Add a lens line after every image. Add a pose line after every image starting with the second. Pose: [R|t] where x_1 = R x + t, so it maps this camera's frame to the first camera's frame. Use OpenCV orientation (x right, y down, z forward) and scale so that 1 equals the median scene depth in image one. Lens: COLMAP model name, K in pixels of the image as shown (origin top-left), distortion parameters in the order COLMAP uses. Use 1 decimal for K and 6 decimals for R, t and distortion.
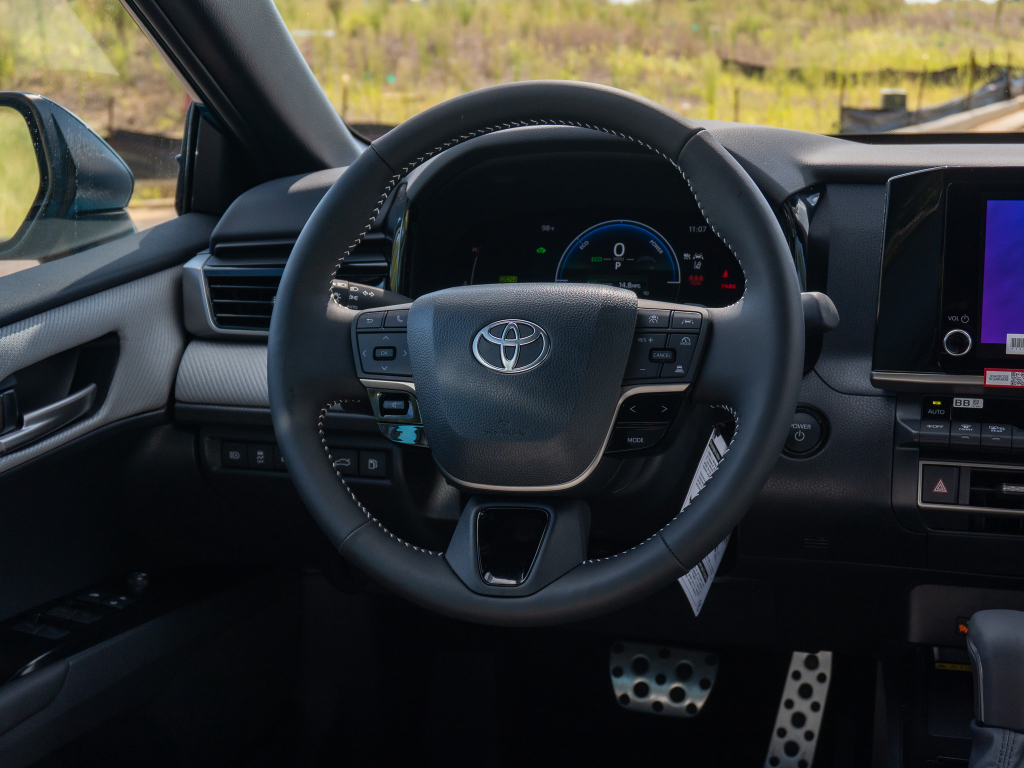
lens RADIAL K [[1434.6, 0, 533.4], [0, 1434.6, 402.3], [0, 0, 1]] dist [0.020152, 0.000000]
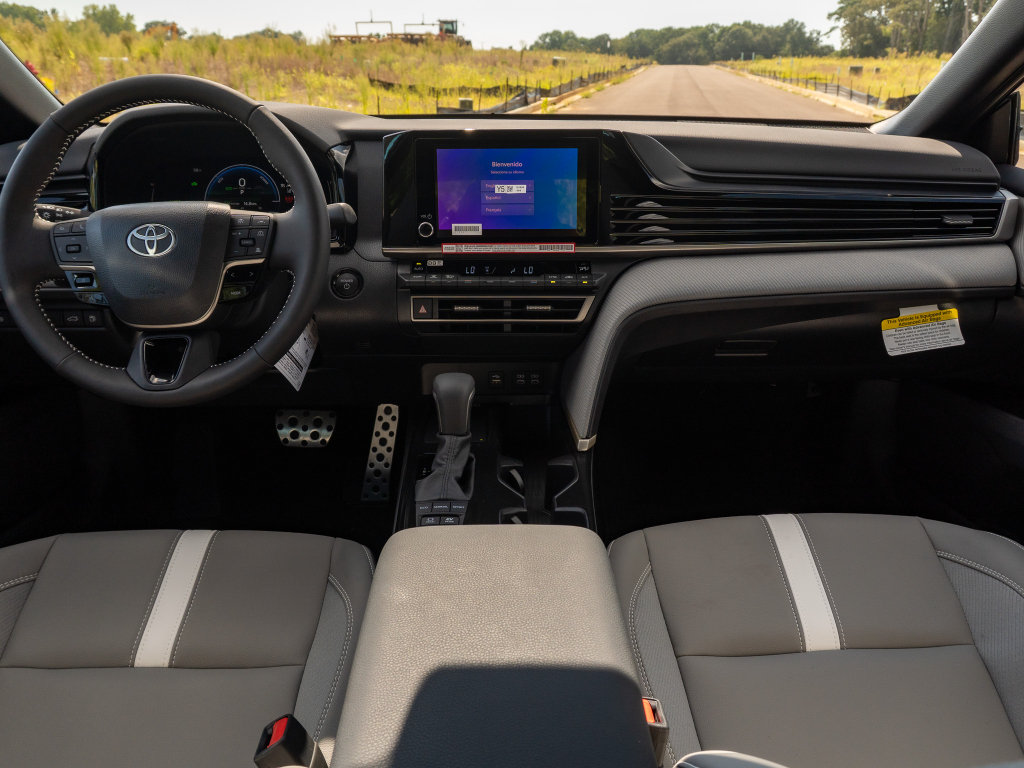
lens RADIAL K [[776.8, 0, 520.3], [0, 776.8, 385.0], [0, 0, 1]] dist [-0.023955, -0.002372]
pose [[0.954635, -0.089056, 0.284149, 0.113178], [0.048158, 0.987843, 0.147808, 0.013294], [-0.293857, -0.127419, 0.947318, 0.010338]]
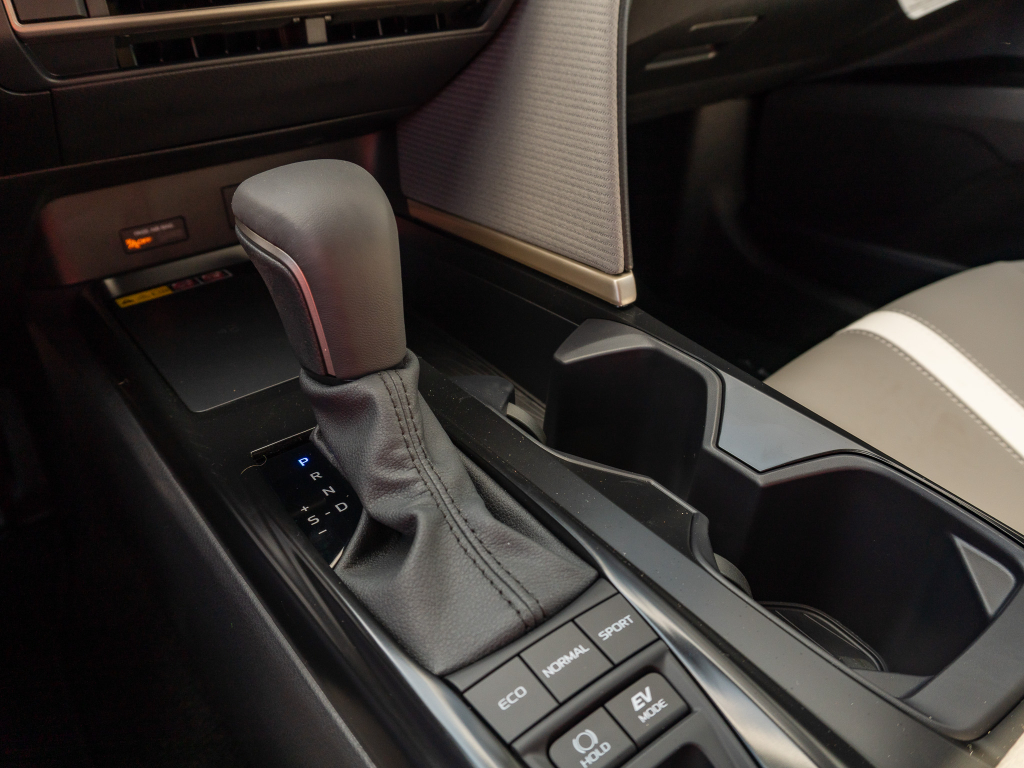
lens RADIAL K [[776.8, 0, 511.1], [0, 776.8, 384.7], [0, 0, 1]] dist [-0.023955, -0.002372]
pose [[0.610484, -0.428615, 0.666032, 0.140541], [0.168516, 0.891956, 0.419544, 0.102188], [-0.773894, -0.143888, 0.616754, 0.684943]]
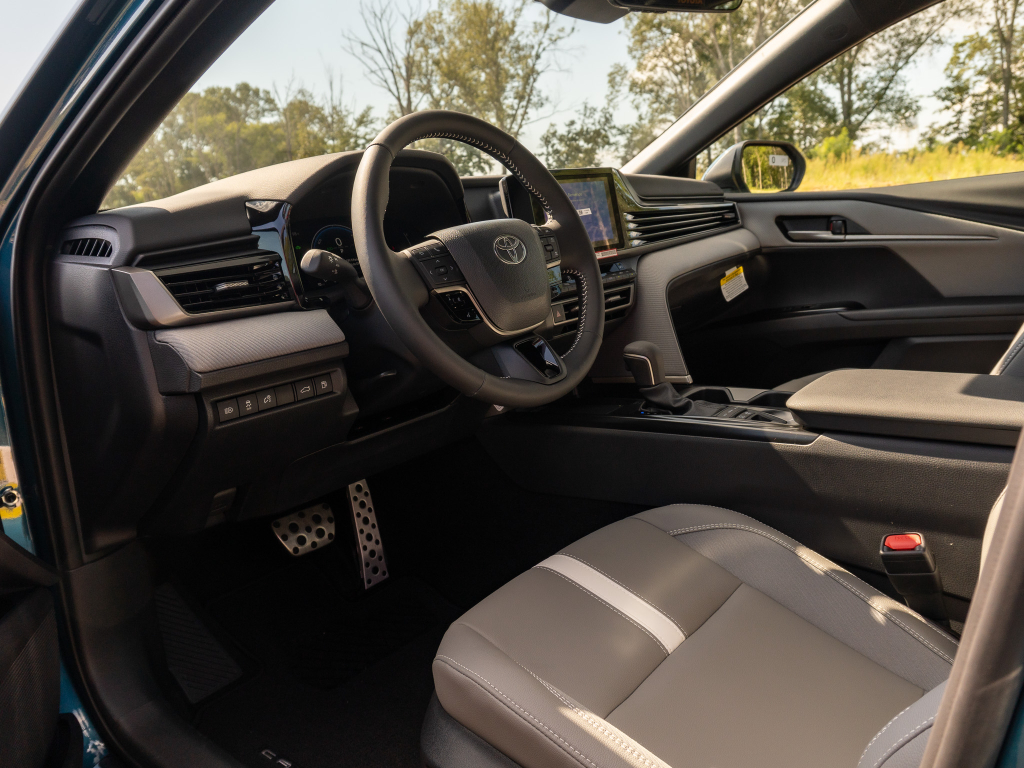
lens RADIAL K [[776.8, 0, 513.8], [0, 776.8, 391.8], [0, 0, 1]] dist [-0.023955, -0.002372]
pose [[0.411929, -0.226498, 0.882617, -0.838161], [0.286939, 0.951580, 0.110277, 0.021567], [-0.864859, 0.207831, 0.456974, 0.547132]]
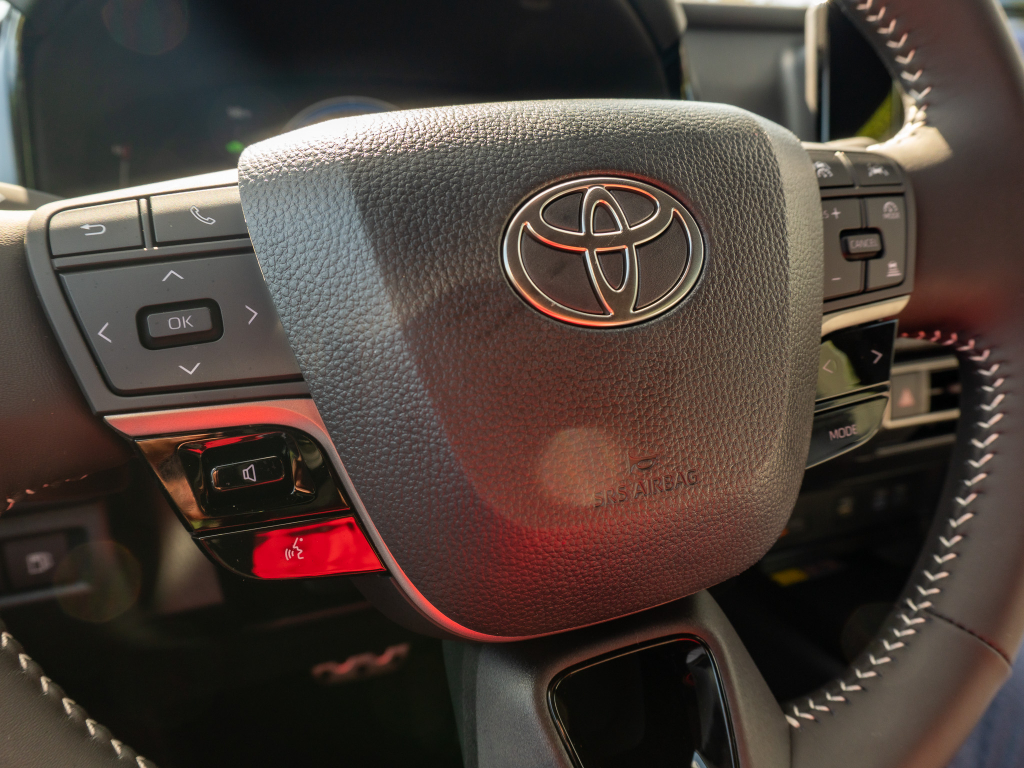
lens RADIAL K [[776.8, 0, 522.2], [0, 776.8, 381.8], [0, 0, 1]] dist [-0.023955, -0.002372]
pose [[0.794249, -0.176939, 0.581258, -0.141157], [0.136372, 0.984164, 0.113244, -0.029499], [-0.592091, -0.010676, 0.805801, 0.790560]]
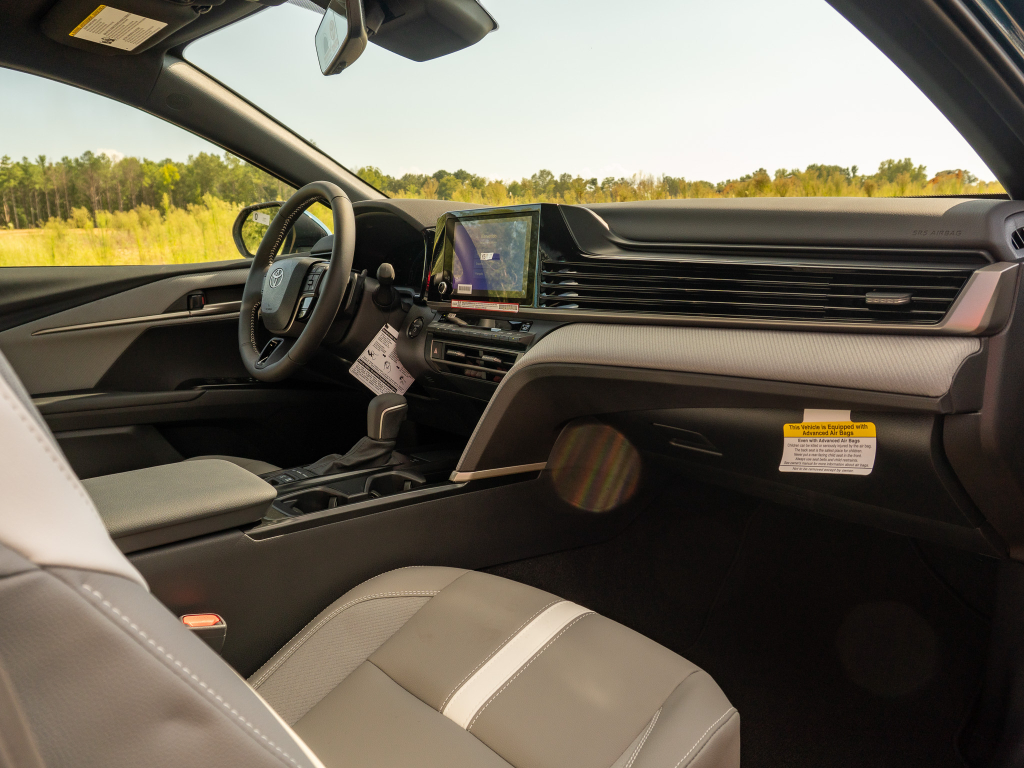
lens RADIAL K [[776.8, 0, 519.4], [0, 776.8, 379.7], [0, 0, 1]] dist [-0.023955, -0.002372]
pose [[0.823672, 0.094542, -0.559130, 1.111220], [-0.114620, 0.993409, -0.000877, 0.092139], [0.555362, 0.064810, 0.829080, 0.046420]]
